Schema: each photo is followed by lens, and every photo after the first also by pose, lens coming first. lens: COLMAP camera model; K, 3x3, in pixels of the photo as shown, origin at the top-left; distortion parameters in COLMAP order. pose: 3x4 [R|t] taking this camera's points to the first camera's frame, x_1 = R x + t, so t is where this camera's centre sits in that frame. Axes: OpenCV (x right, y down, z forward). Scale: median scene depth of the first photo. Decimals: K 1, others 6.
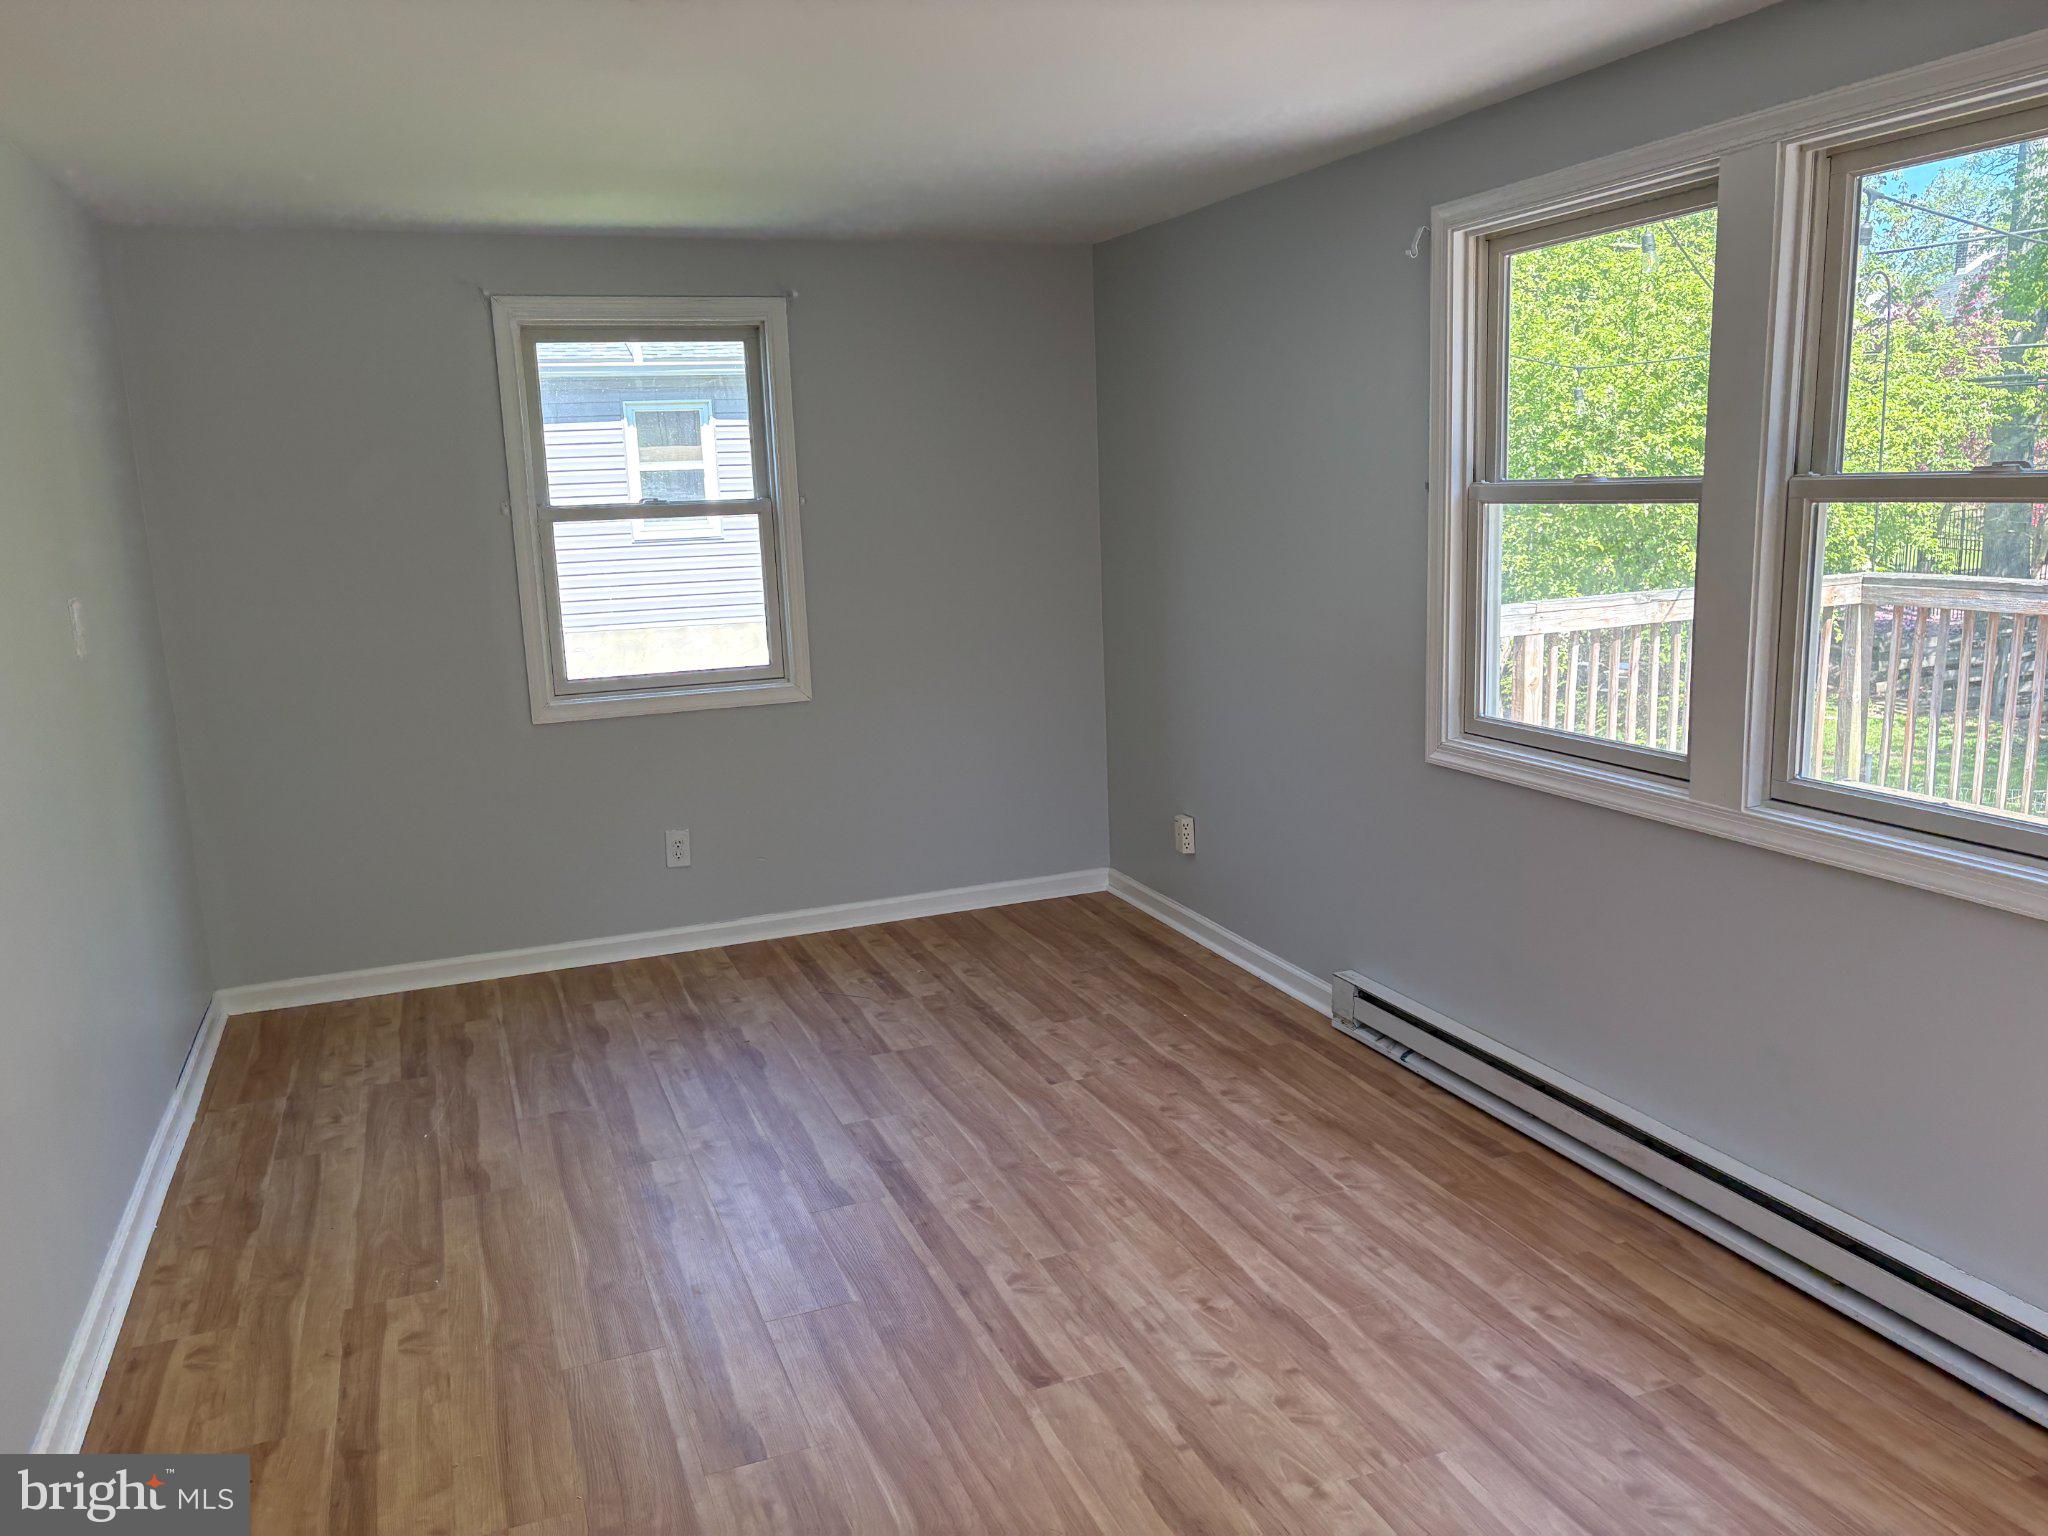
lens RADIAL K [[1538.5, 0, 1022.7], [0, 1538.5, 764.0], [0, 0, 1]] dist [0.070306, -0.083553]
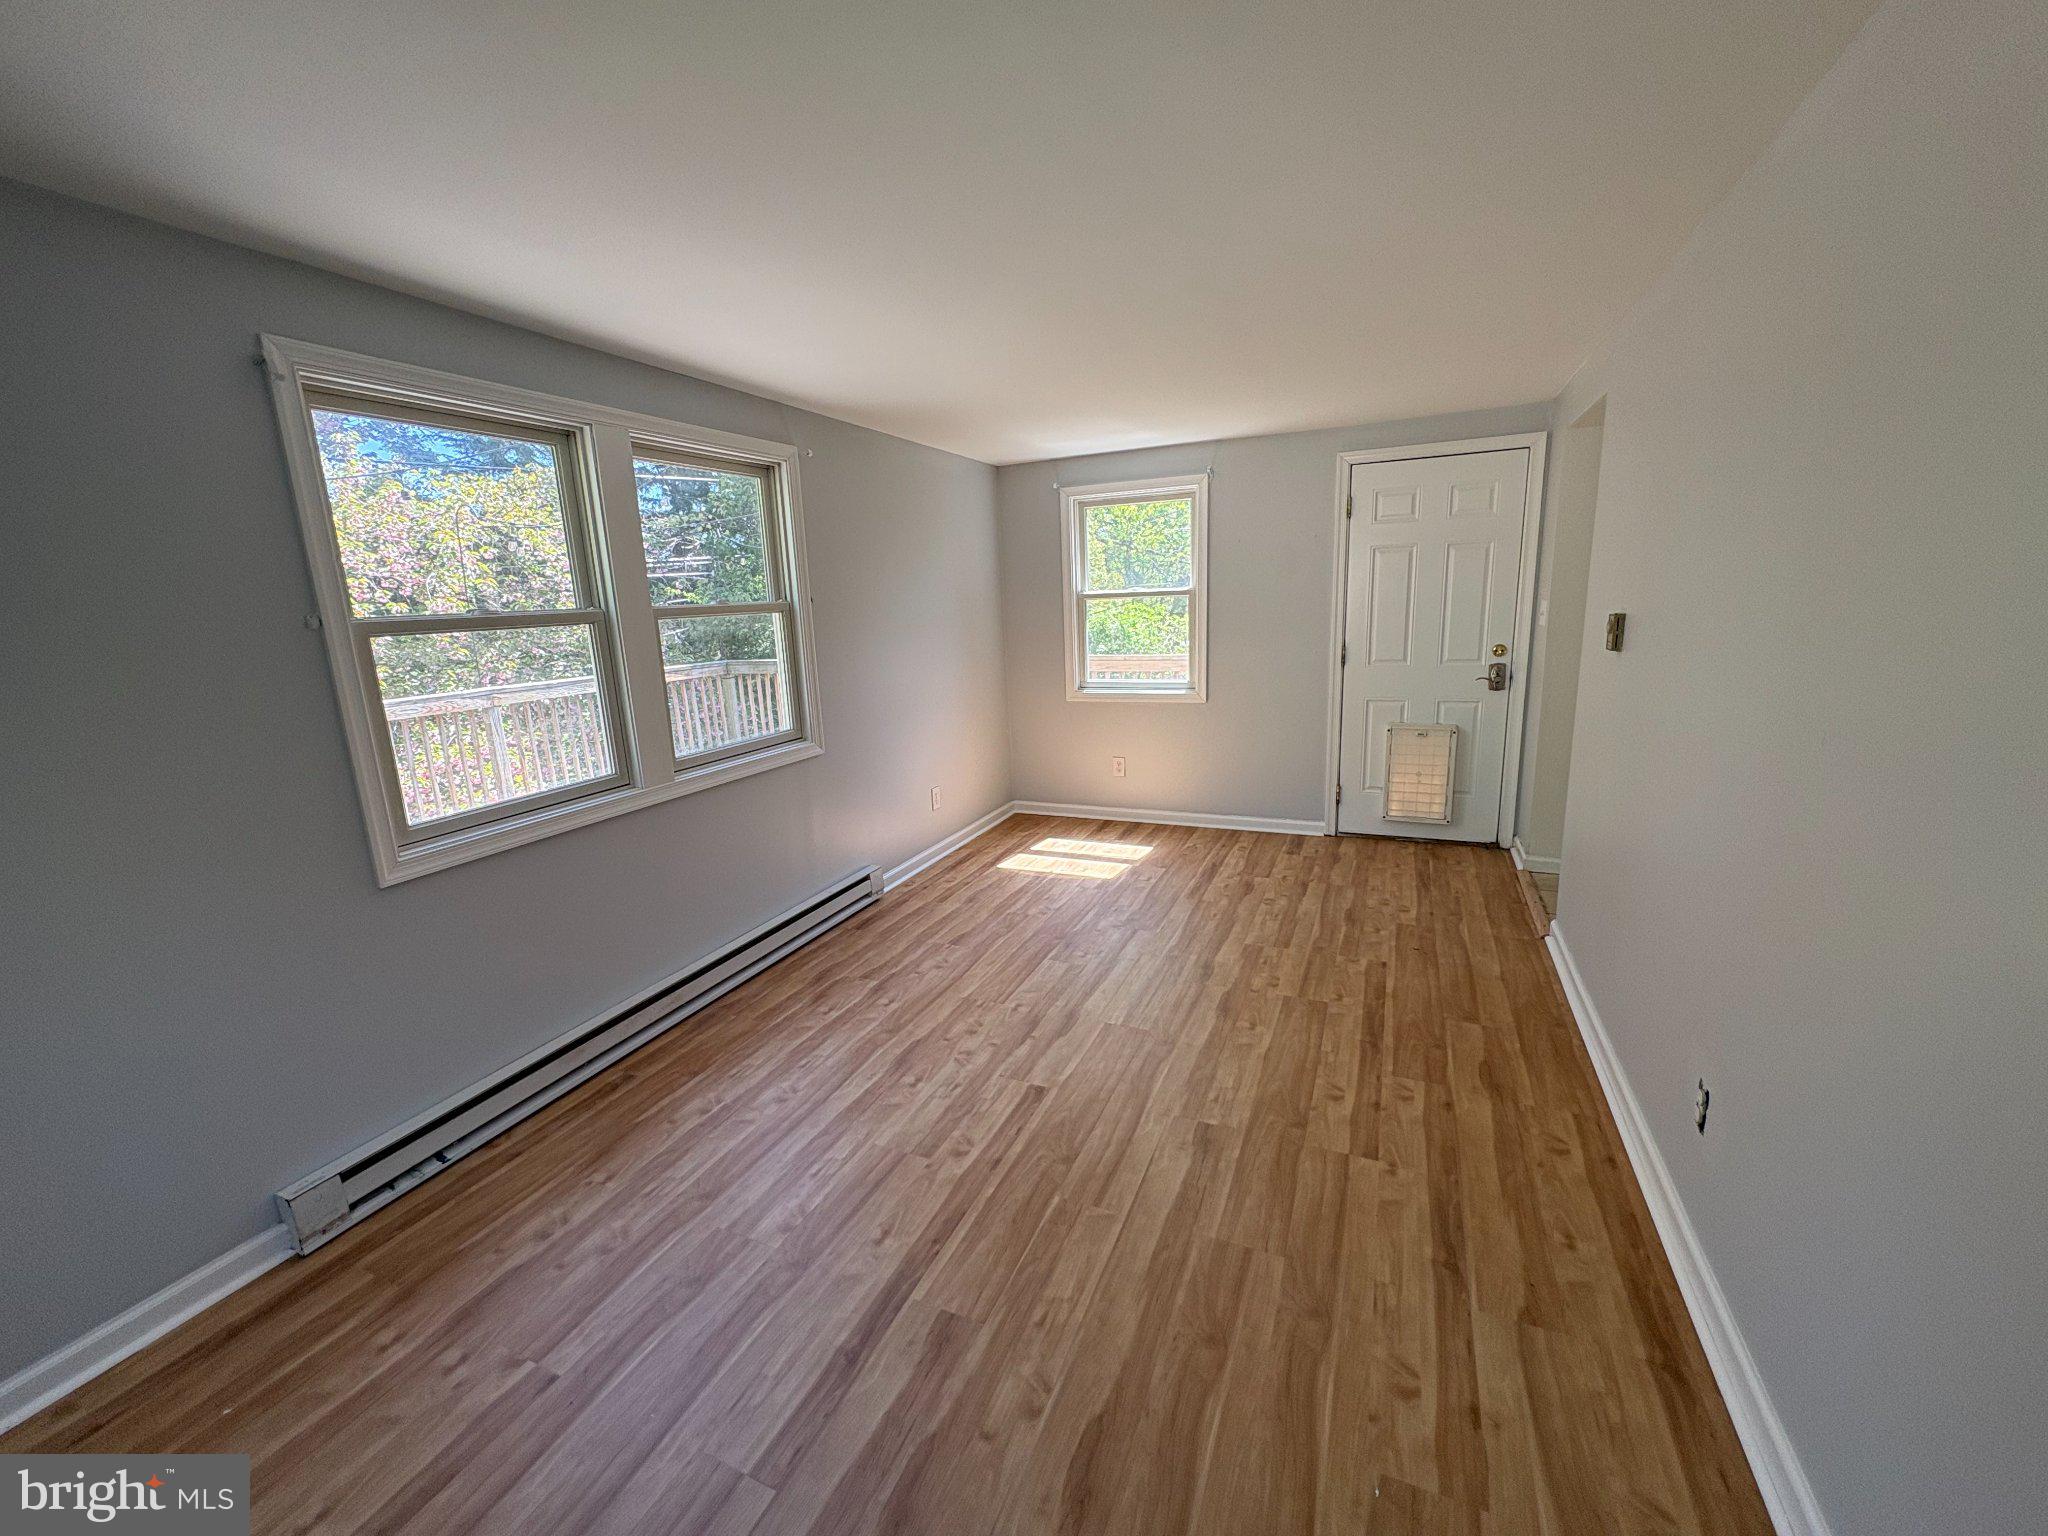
lens RADIAL K [[814.6, 0, 1023.6], [0, 814.6, 765.1], [0, 0, 1]] dist [-0.000357, -0.000021]
pose [[-0.692355, -0.084768, 0.716561, -0.533454], [0.200577, 0.931326, 0.303976, -0.200836], [-0.693119, 0.354185, -0.627805, 1.288543]]
